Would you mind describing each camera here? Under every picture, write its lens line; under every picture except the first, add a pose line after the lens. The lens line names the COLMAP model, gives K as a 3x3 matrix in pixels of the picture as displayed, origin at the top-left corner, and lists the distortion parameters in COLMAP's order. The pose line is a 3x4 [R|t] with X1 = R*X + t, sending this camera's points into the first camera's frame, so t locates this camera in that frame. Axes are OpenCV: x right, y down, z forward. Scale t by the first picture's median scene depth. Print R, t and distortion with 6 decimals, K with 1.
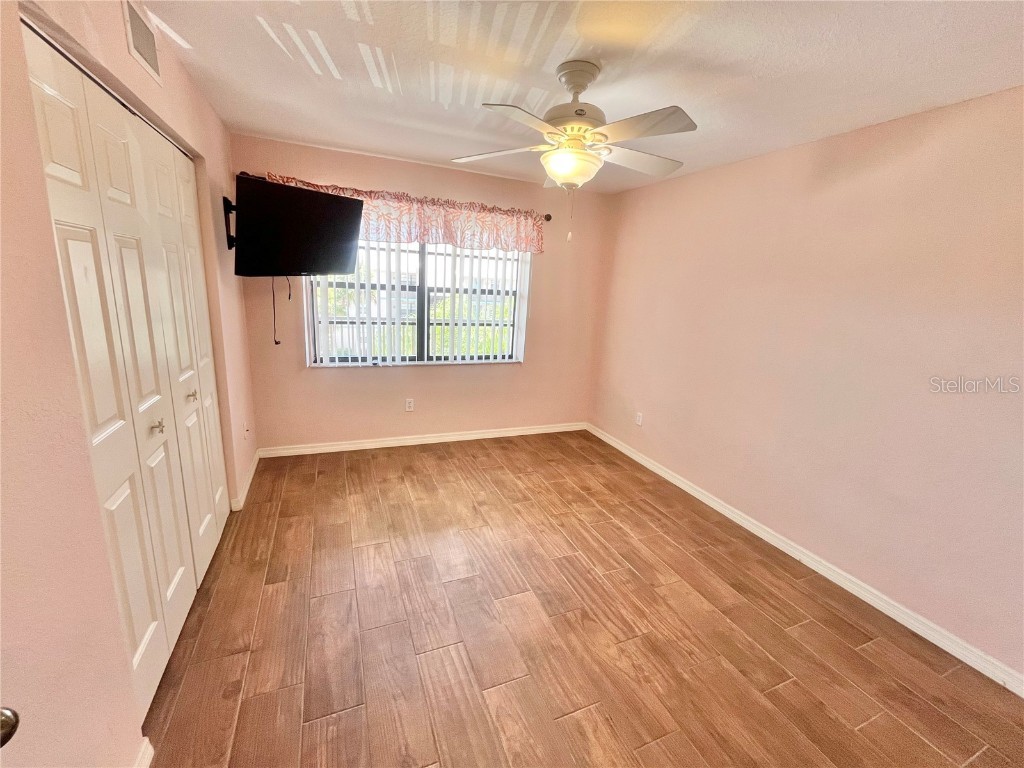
lens RADIAL K [[416.6, 0, 510.9], [0, 416.6, 382.1], [0, 0, 1]] dist [-0.004873, 0.000582]
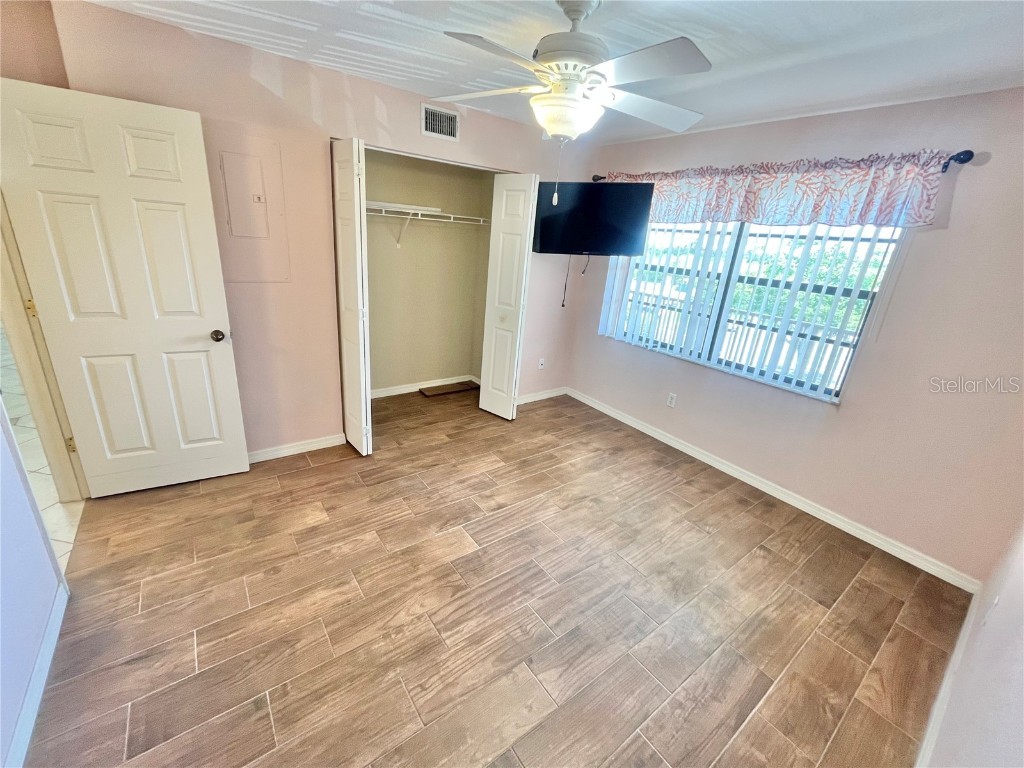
lens RADIAL K [[416.6, 0, 510.3], [0, 416.6, 383.7], [0, 0, 1]] dist [-0.004873, 0.000582]
pose [[0.241157, 0.291389, -0.925708, 0.615851], [-0.290307, 0.931843, 0.217692, -0.091346], [0.926048, 0.216242, 0.309312, 0.438797]]
